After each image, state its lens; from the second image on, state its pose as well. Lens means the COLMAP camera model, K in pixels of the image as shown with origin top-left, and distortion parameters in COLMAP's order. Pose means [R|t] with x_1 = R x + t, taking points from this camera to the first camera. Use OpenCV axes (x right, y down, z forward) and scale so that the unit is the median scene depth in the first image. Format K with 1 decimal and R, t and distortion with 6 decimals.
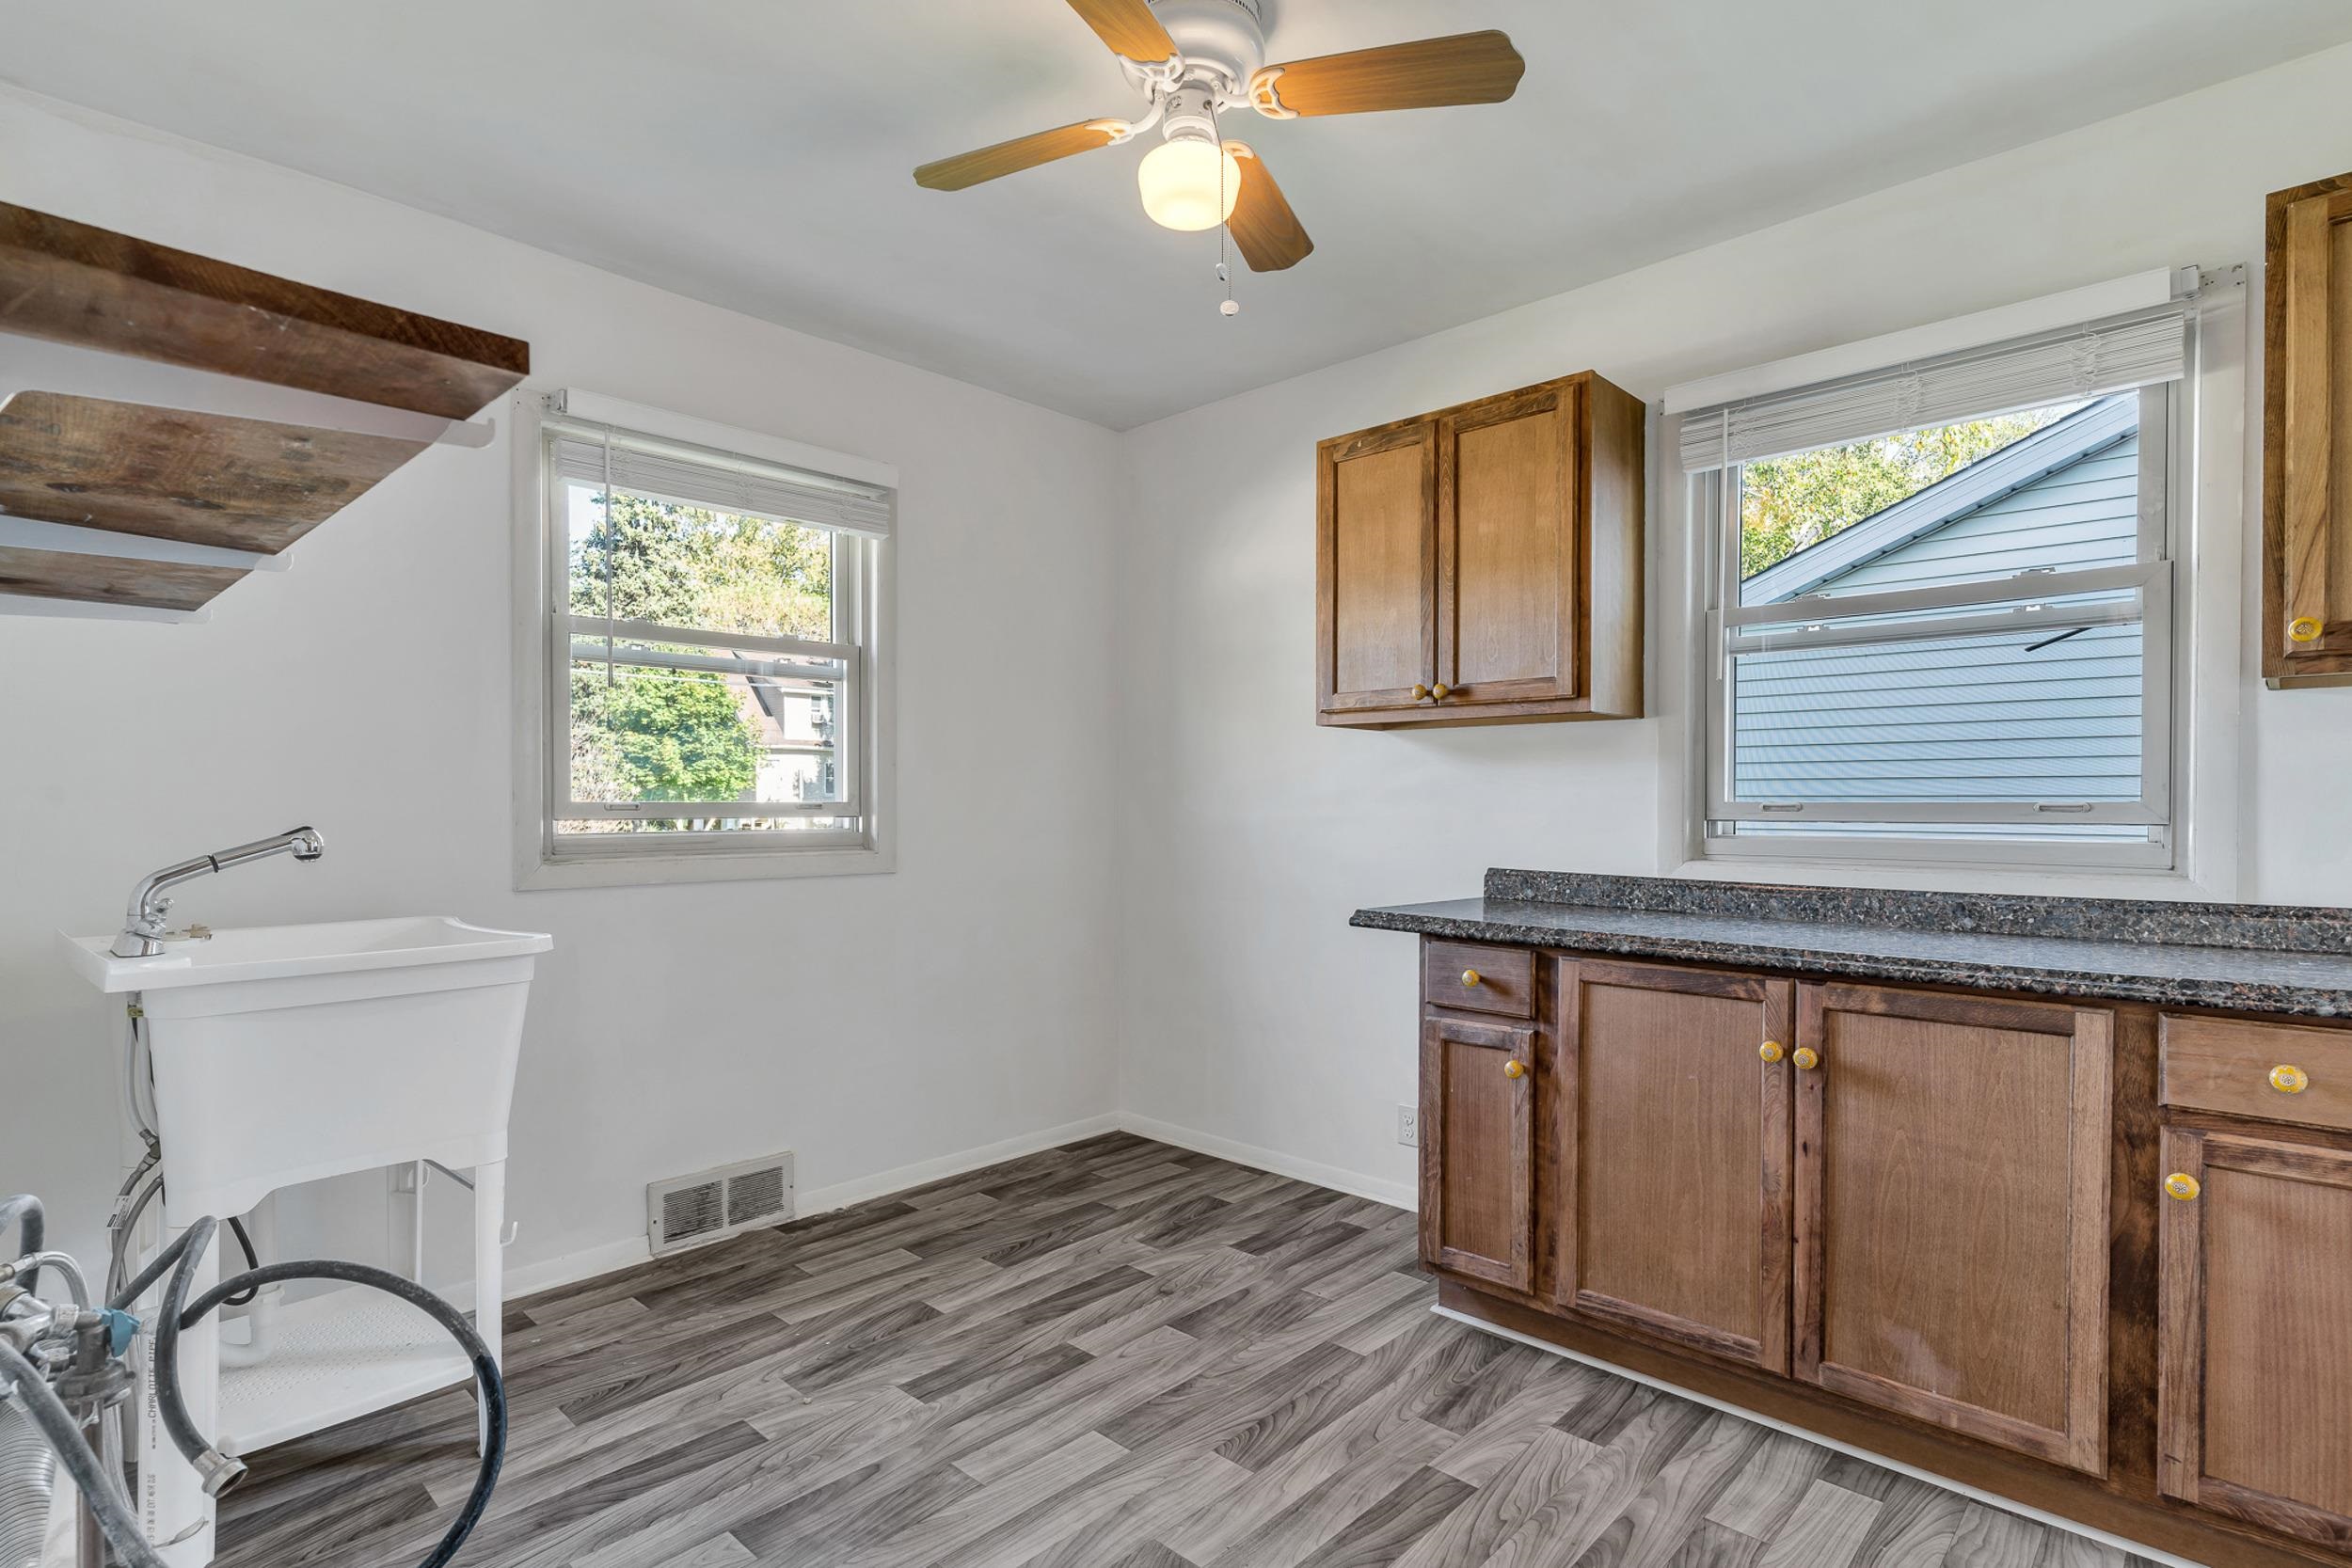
lens RADIAL K [[1143.0, 0, 1171.7], [0, 1143.0, 790.6], [0, 0, 1]] dist [0.001413, 0.000257]
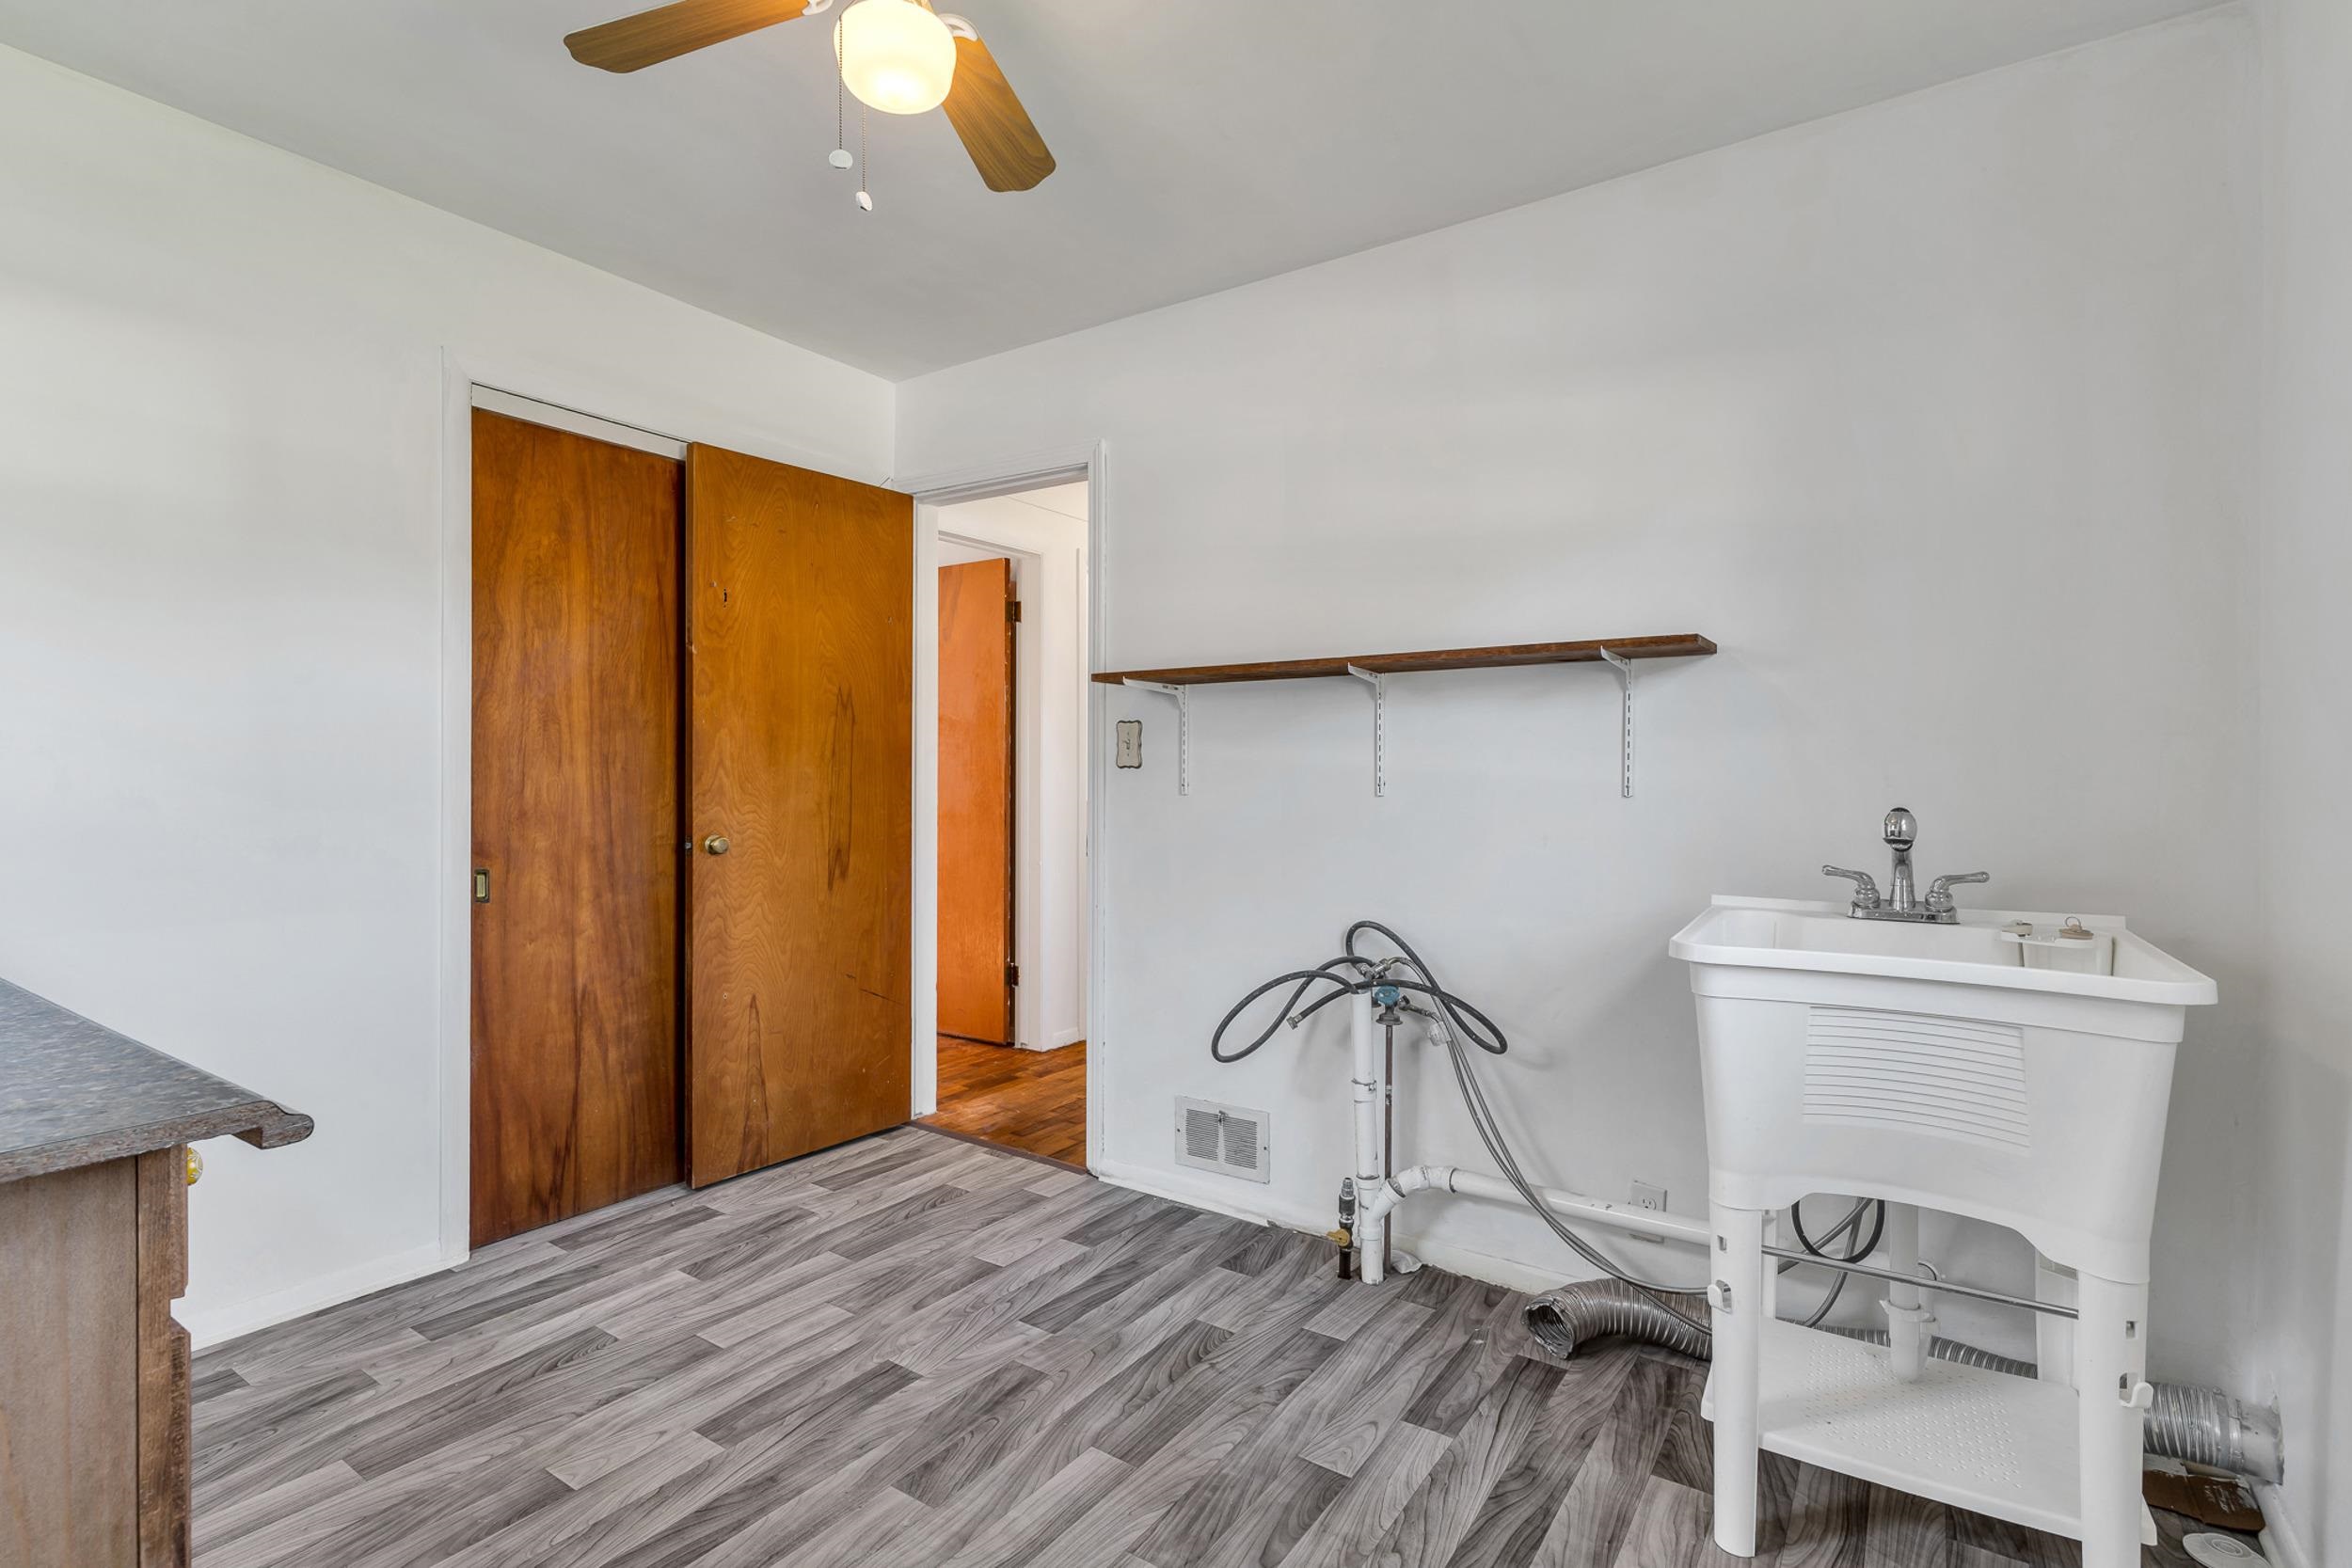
lens RADIAL K [[1143.0, 0, 1176.0], [0, 1143.0, 788.7], [0, 0, 1]] dist [0.001413, 0.000257]
pose [[-0.987766, -0.005067, -0.155859, -0.299074], [-0.005279, 0.999986, 0.000947, 0.019687], [0.155852, 0.001758, -0.987779, 1.992446]]
